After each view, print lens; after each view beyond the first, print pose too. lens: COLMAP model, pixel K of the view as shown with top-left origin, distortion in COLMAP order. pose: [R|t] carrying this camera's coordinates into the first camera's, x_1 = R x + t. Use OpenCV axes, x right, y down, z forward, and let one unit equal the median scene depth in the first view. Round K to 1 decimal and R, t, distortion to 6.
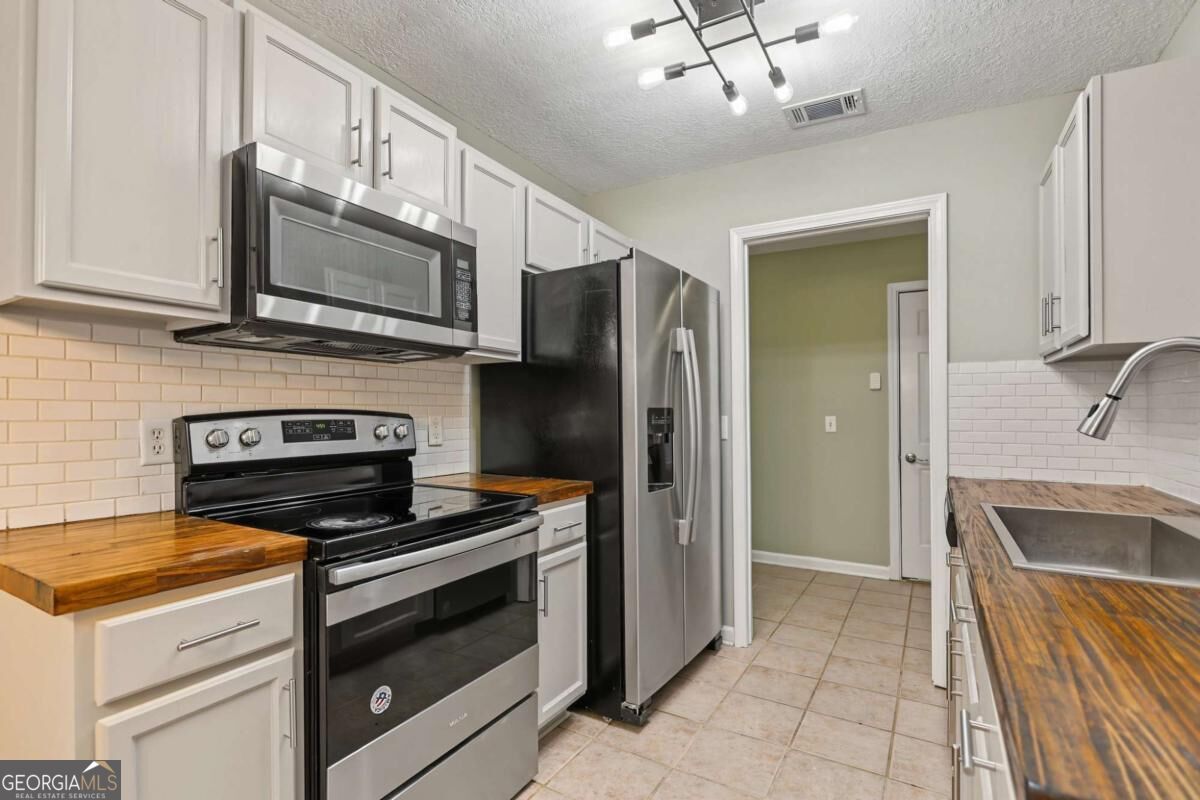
lens RADIAL K [[580.4, 0, 601.5], [0, 580.4, 403.1], [0, 0, 1]] dist [-0.002914, 0.000104]
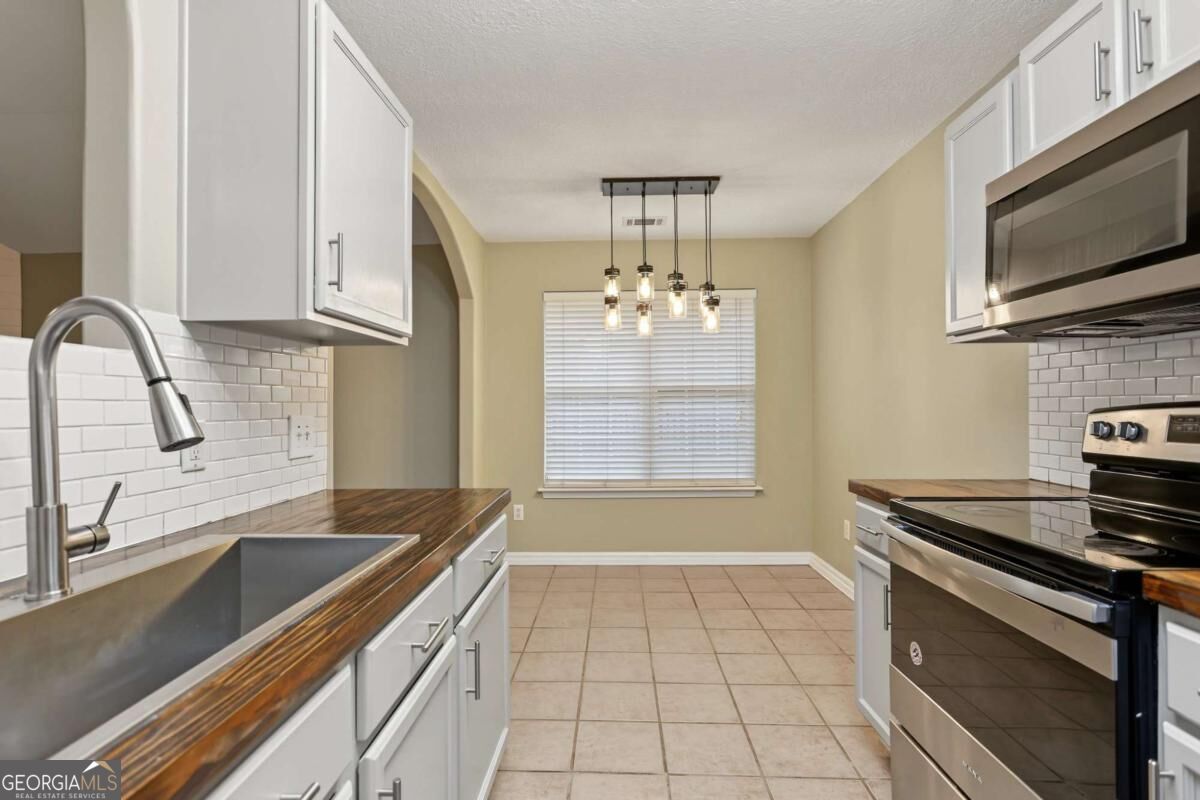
lens RADIAL K [[580.3, 0, 594.9], [0, 580.3, 389.4], [0, 0, 1]] dist [-0.004233, 0.000073]
pose [[-0.877017, -0.011141, -0.480330, 0.451907], [0.010701, 0.999030, -0.042710, 0.016027], [0.480340, -0.042597, -0.876047, 1.054169]]
